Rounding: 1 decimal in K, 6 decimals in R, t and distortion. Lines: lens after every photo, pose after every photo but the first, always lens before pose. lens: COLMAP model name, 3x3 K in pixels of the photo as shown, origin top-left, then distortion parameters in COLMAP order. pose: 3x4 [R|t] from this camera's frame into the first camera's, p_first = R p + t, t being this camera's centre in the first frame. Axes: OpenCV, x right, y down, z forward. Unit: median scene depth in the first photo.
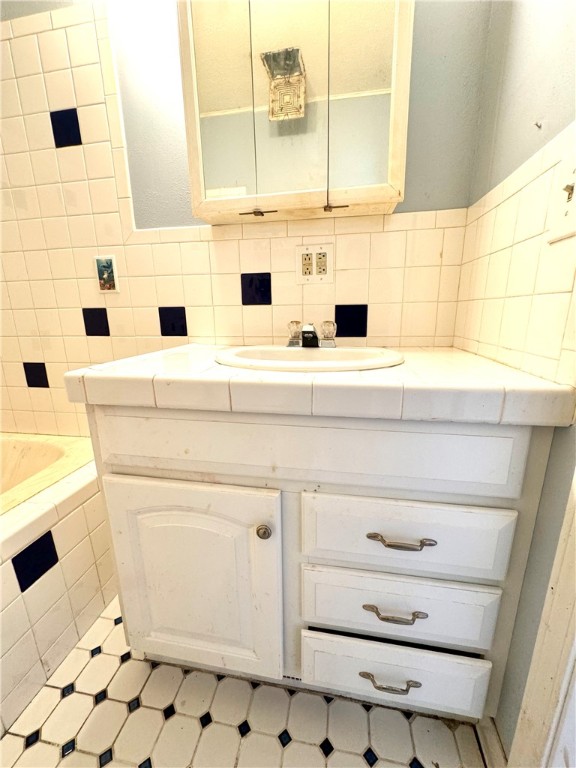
lens RADIAL K [[306.7, 0, 289.3], [0, 306.7, 384.2], [0, 0, 1]] dist [-0.002371, 0.000371]
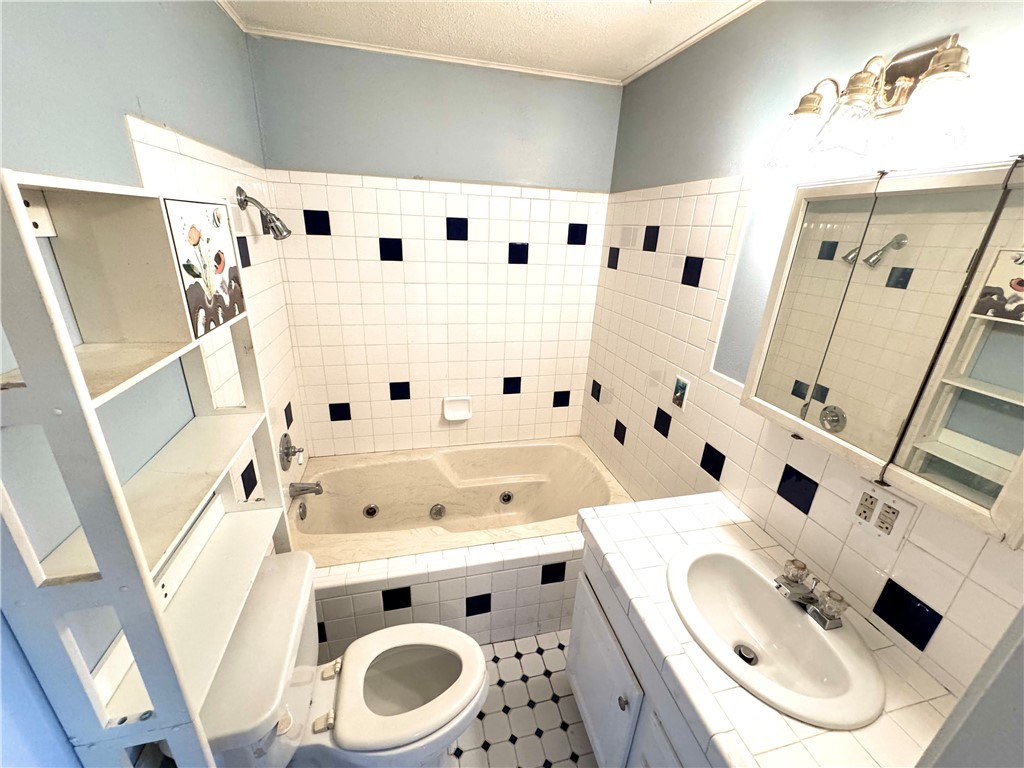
lens RADIAL K [[408.9, 0, 514.9], [0, 408.9, 382.3], [0, 0, 1]] dist [-0.002371, 0.000371]
pose [[0.403333, 0.357269, -0.842426, 0.416602], [-0.265751, 0.926684, 0.265767, -0.668700], [0.875613, 0.116683, 0.468707, -0.230980]]
